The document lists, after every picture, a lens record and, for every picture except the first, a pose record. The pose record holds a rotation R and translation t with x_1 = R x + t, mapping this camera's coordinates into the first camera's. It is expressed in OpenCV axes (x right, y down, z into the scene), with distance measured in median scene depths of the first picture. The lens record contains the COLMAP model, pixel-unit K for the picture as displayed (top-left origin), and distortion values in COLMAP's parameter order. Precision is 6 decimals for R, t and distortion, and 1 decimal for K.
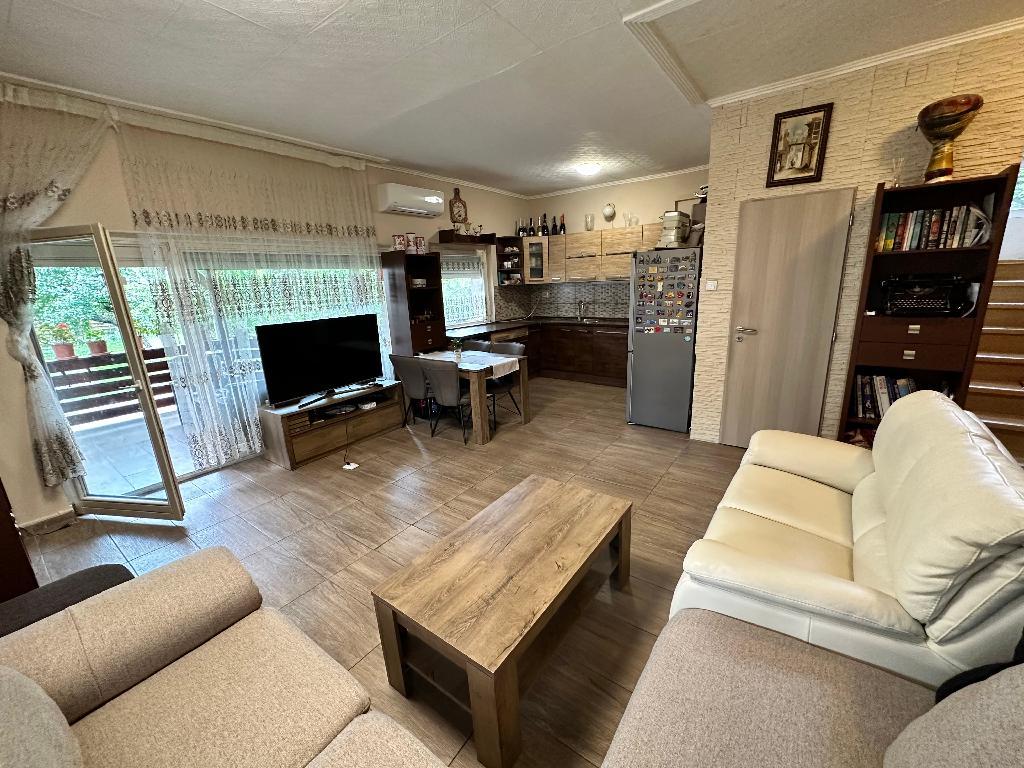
lens RADIAL K [[408.4, 0, 512.0], [0, 408.4, 384.0], [0, 0, 1]] dist [0.000049, 0.000338]
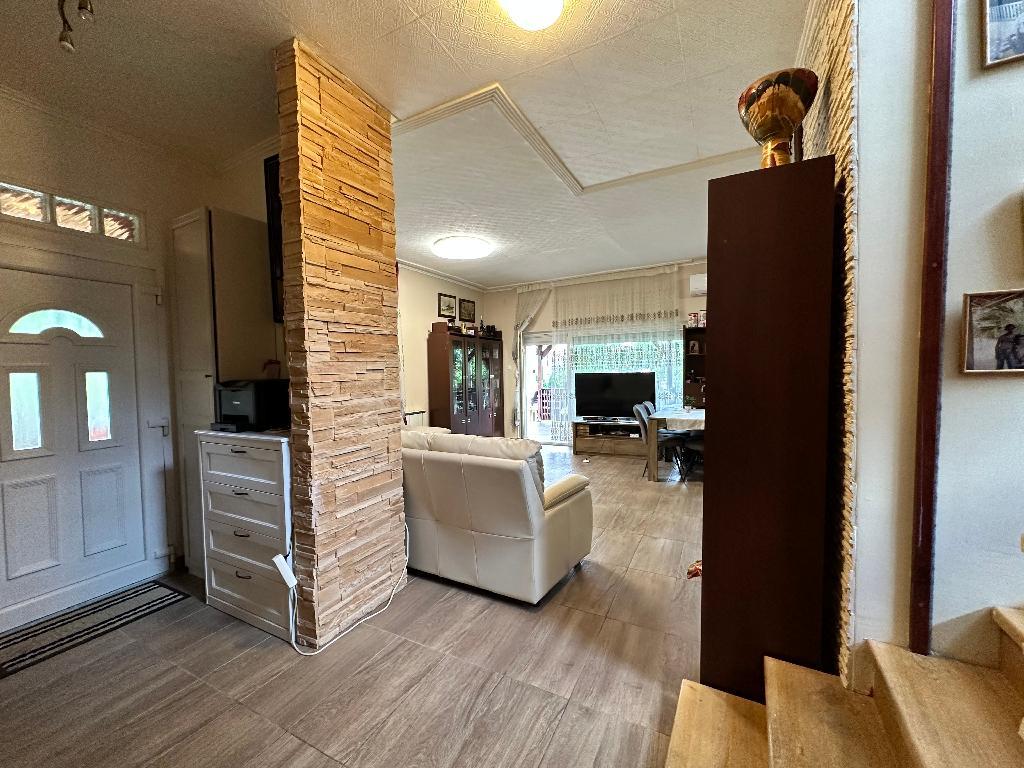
lens RADIAL K [[408.4, 0, 512.0], [0, 408.4, 384.0], [0, 0, 1]] dist [0.000049, 0.000338]
pose [[0.154465, 0.074485, -0.985186, 0.999089], [-0.235785, 0.971121, 0.036454, -0.074394], [0.959451, 0.226661, 0.167567, 0.336015]]
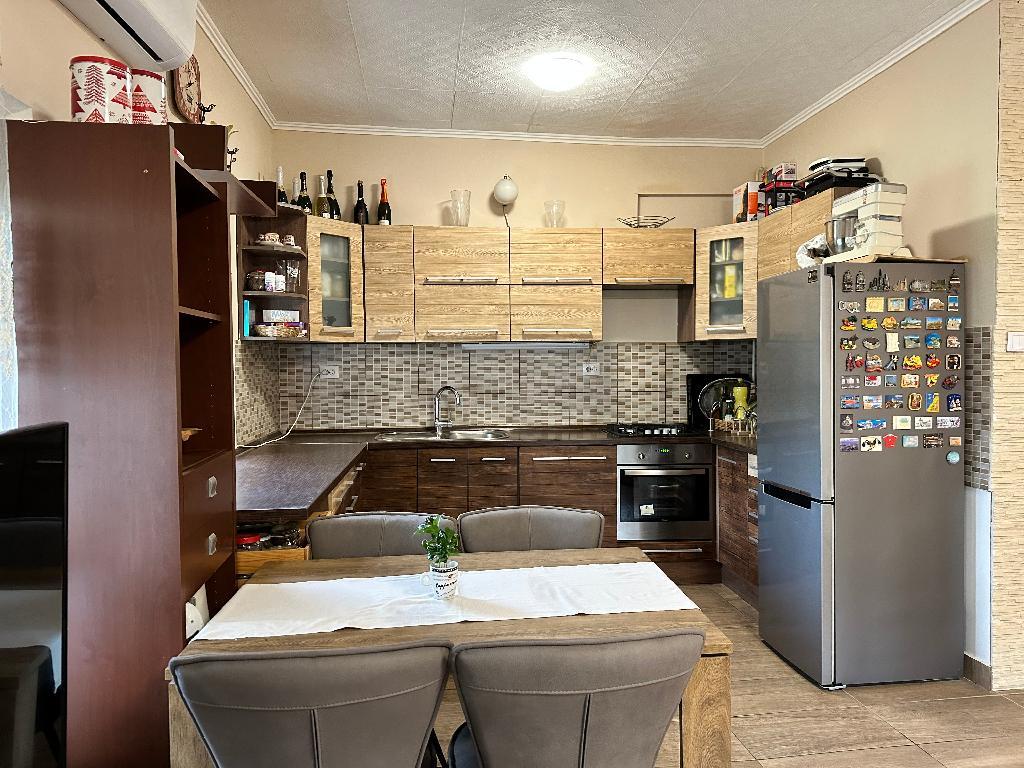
lens RADIAL K [[714.2, 0, 512.0], [0, 714.2, 381.9], [0, 0, 1]] dist [0.075217, -0.046878]
pose [[0.715845, 0.016493, 0.698064, -0.429909], [0.147032, 0.973746, -0.173784, -0.115375], [-0.682603, 0.227040, 0.694626, 0.700171]]
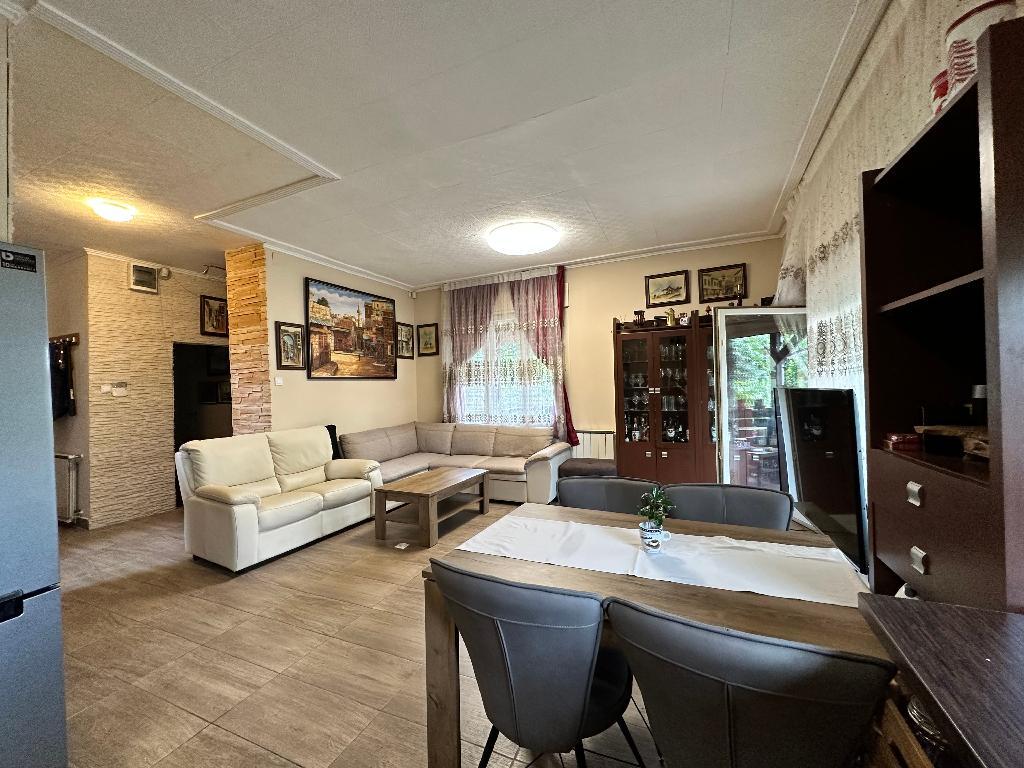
lens RADIAL K [[408.4, 0, 512.0], [0, 408.4, 384.0], [0, 0, 1]] dist [0.000049, 0.000338]
pose [[-0.973972, 0.068570, -0.216047, 0.032745], [0.014478, 0.970018, 0.242601, -0.281033], [0.226205, 0.233159, -0.945763, 1.334803]]
